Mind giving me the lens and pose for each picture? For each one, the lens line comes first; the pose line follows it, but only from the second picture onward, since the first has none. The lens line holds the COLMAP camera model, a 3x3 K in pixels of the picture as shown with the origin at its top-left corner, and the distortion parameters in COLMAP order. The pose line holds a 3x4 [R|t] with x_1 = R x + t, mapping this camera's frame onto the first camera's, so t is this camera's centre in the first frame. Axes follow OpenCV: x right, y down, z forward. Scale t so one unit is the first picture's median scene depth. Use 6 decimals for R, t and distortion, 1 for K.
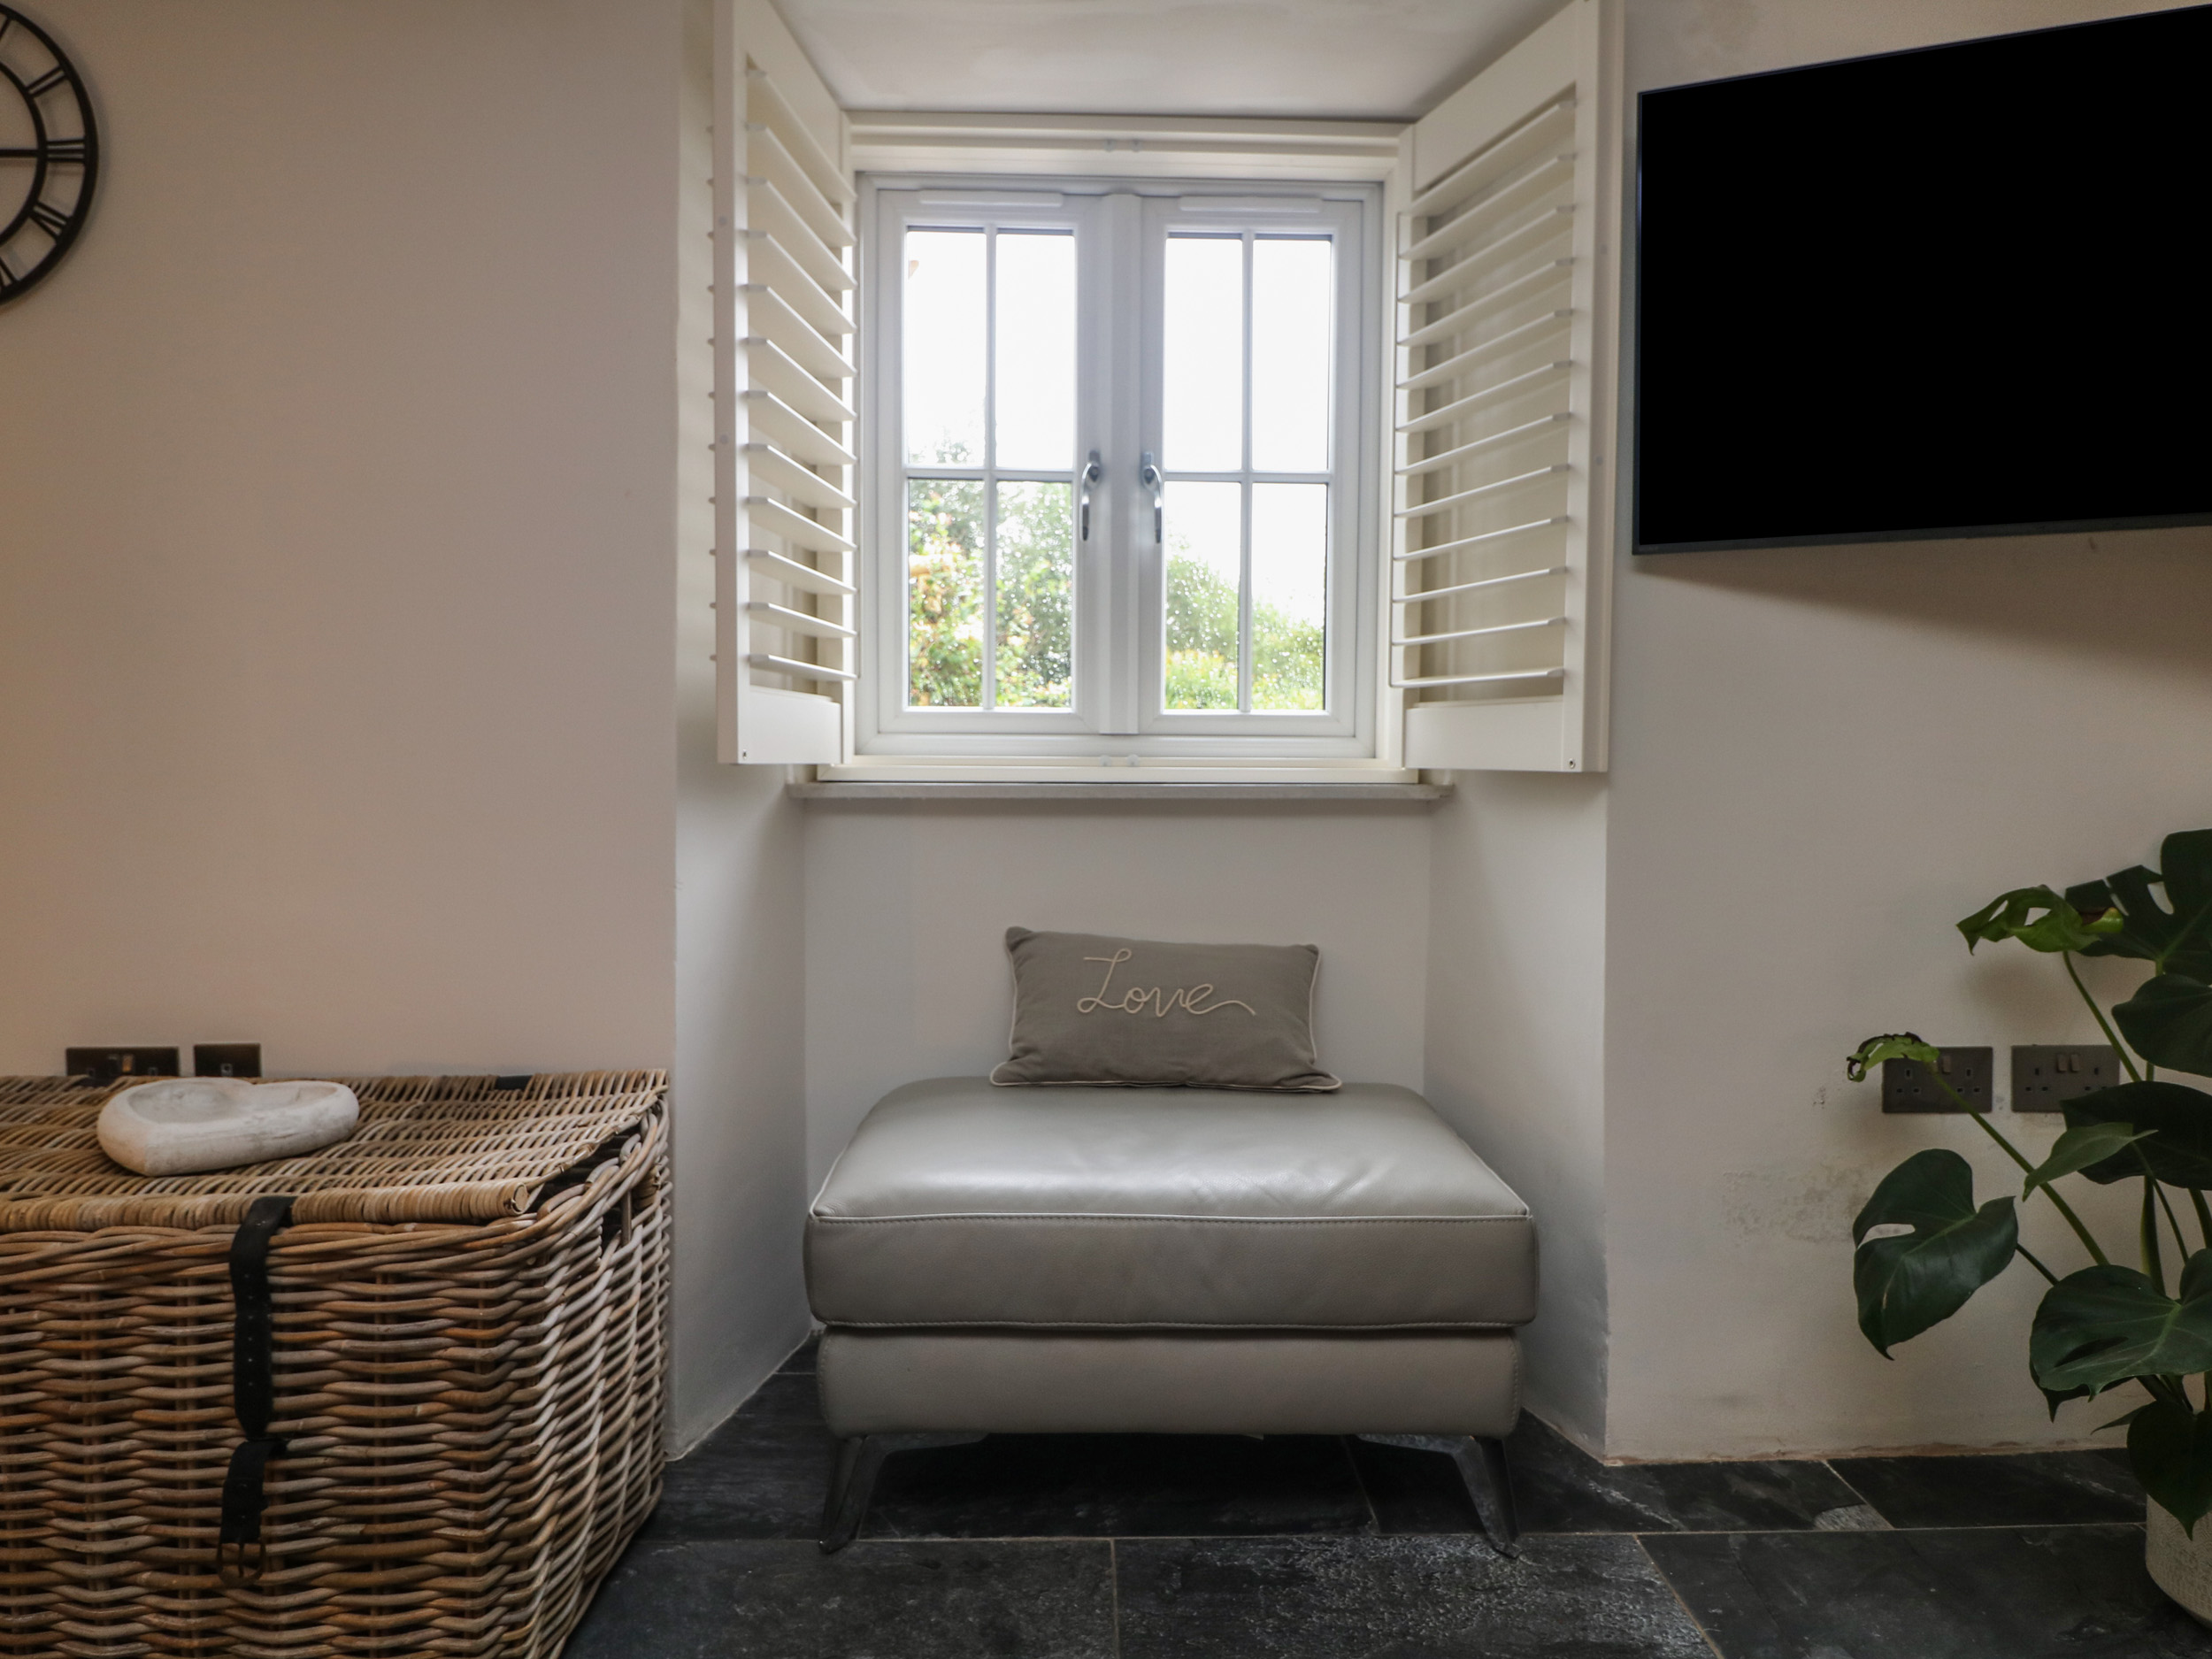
lens RADIAL K [[1368.4, 0, 1103.7], [0, 1368.4, 815.9], [0, 0, 1]] dist [0.001346, 0.006636]
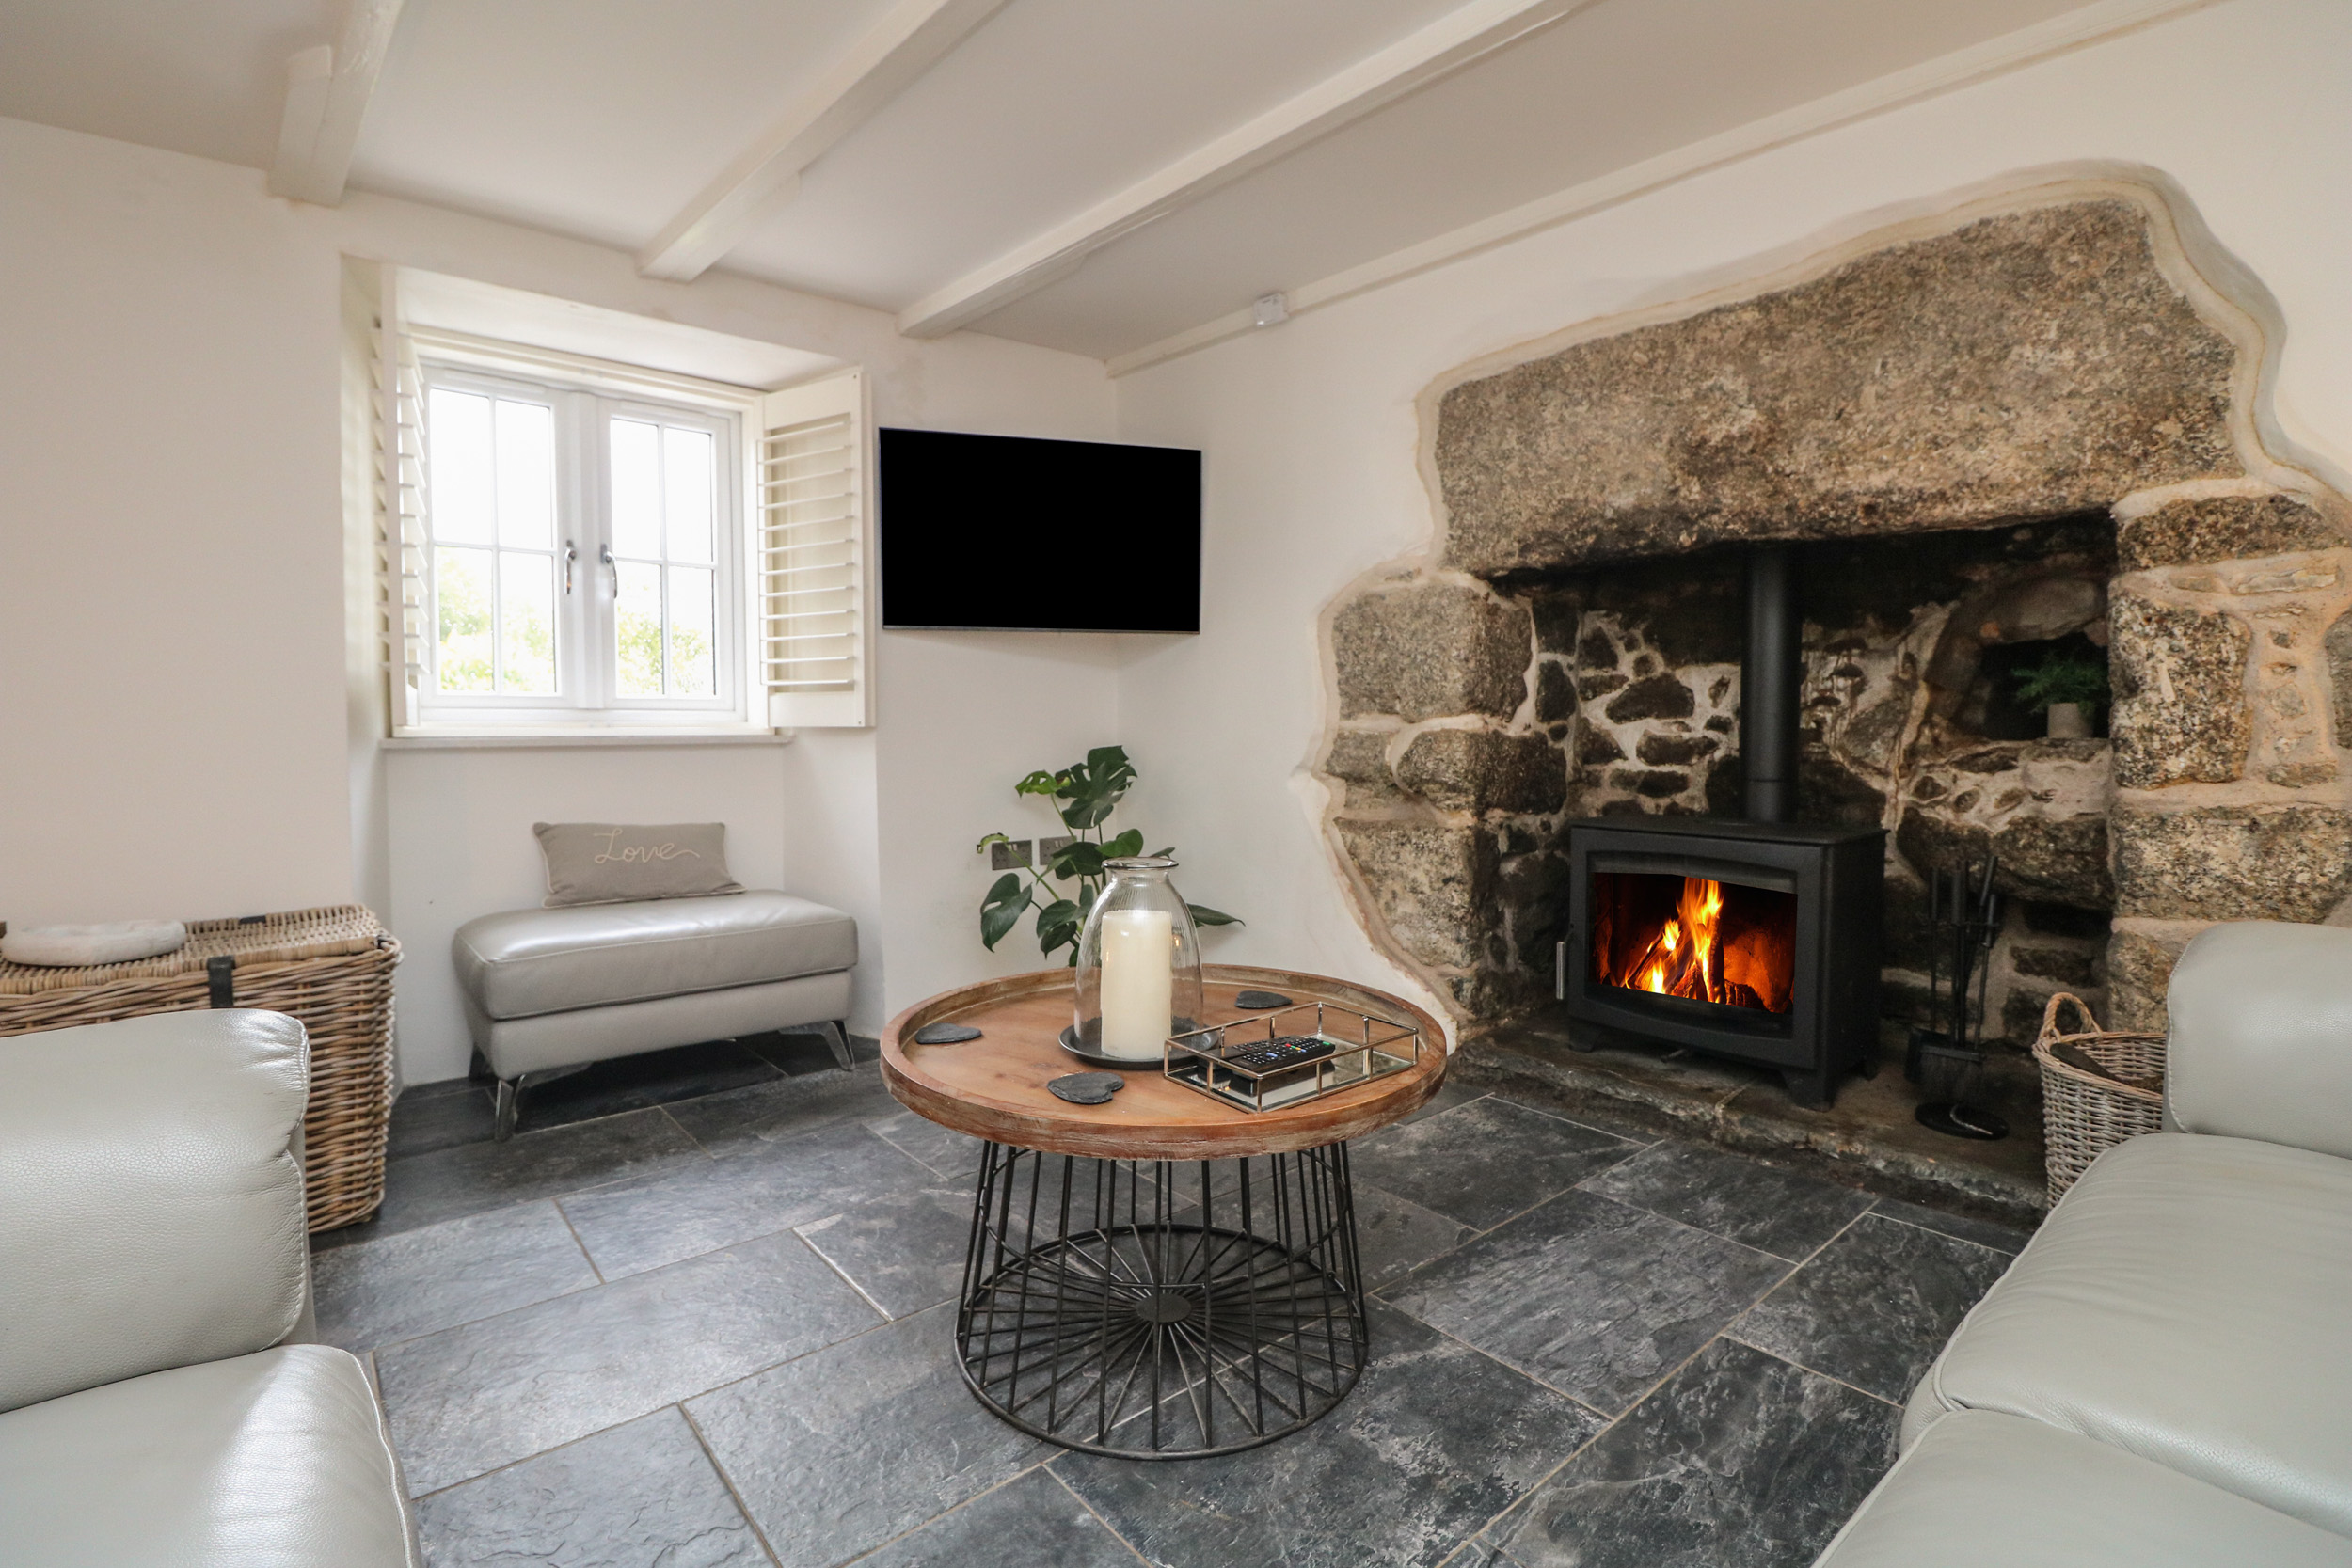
lens RADIAL K [[1103.2, 0, 1178.2], [0, 1103.2, 786.5], [0, 0, 1]] dist [-0.024578, -0.000805]
pose [[0.792440, -0.040161, 0.608626, -0.329443], [0.033527, 0.999189, 0.022280, 0.041558], [-0.609028, 0.002750, 0.793144, -0.705898]]
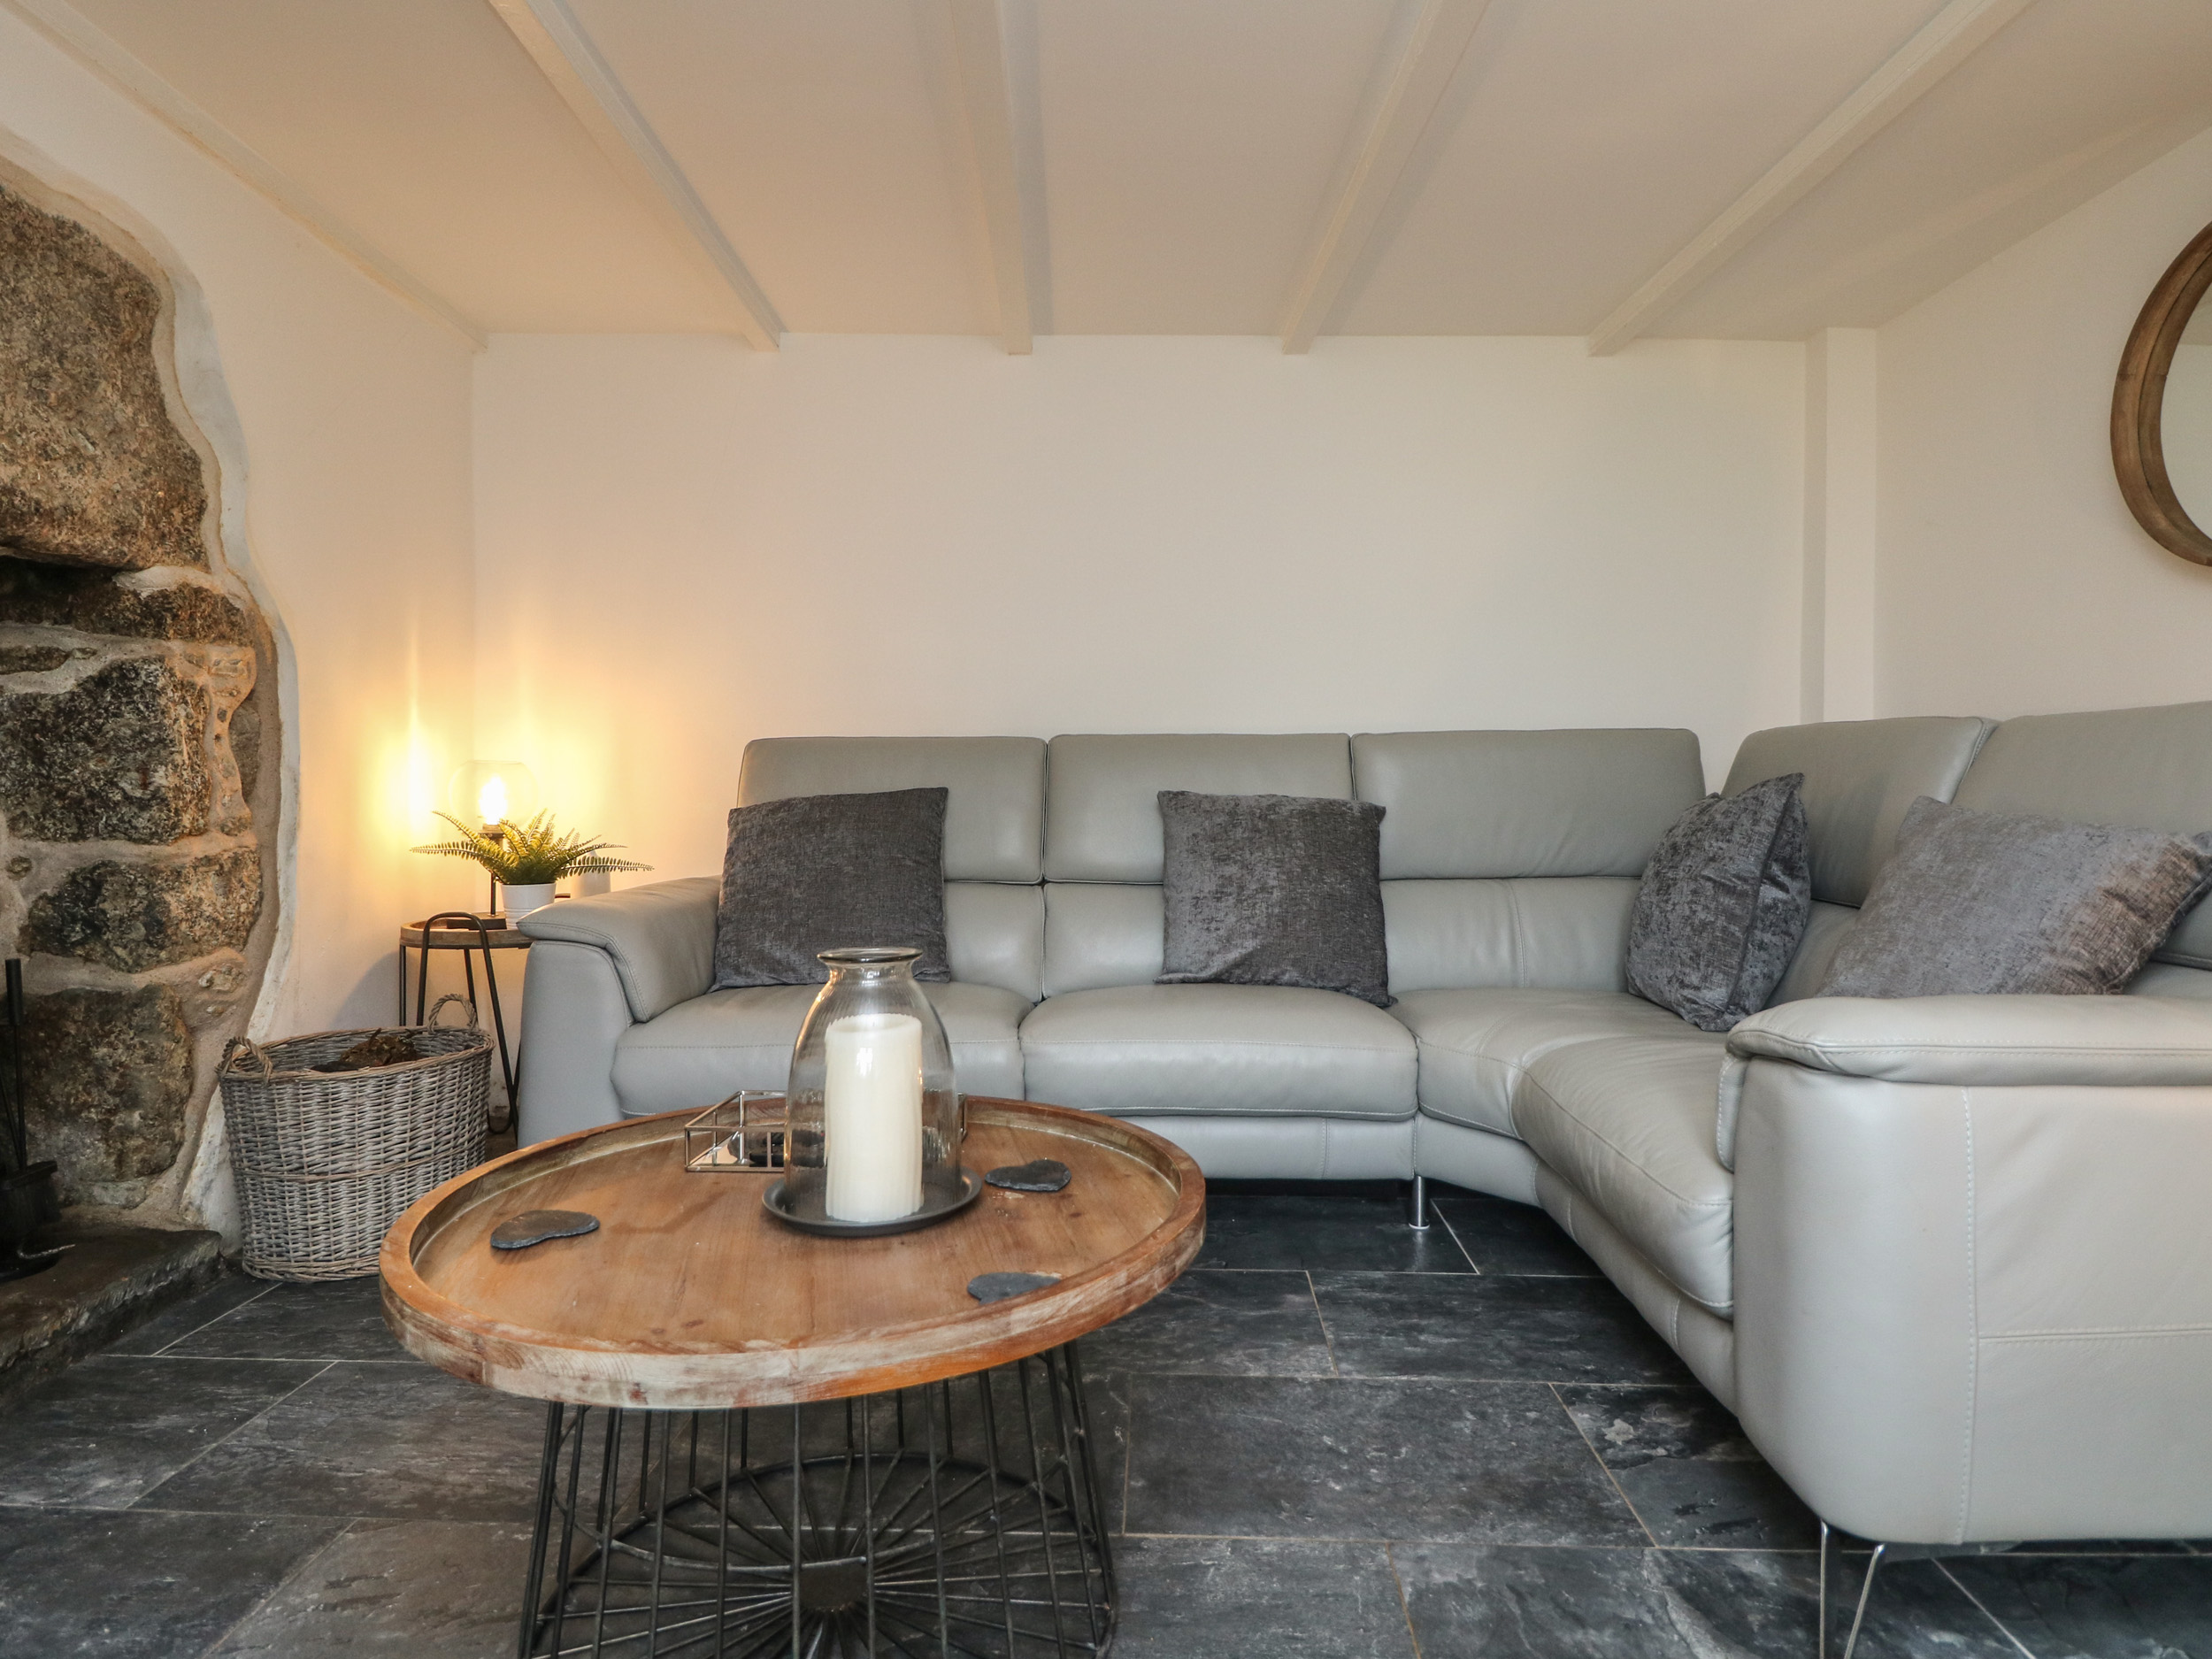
lens RADIAL K [[1251.7, 0, 1099.9], [0, 1251.7, 814.7], [0, 0, 1]] dist [-0.013684, 0.002331]
pose [[-0.996283, 0.001028, 0.086138, 1.424468], [0.006837, 0.997718, 0.067176, -0.262124], [-0.085872, 0.067515, -0.994016, 7.522176]]
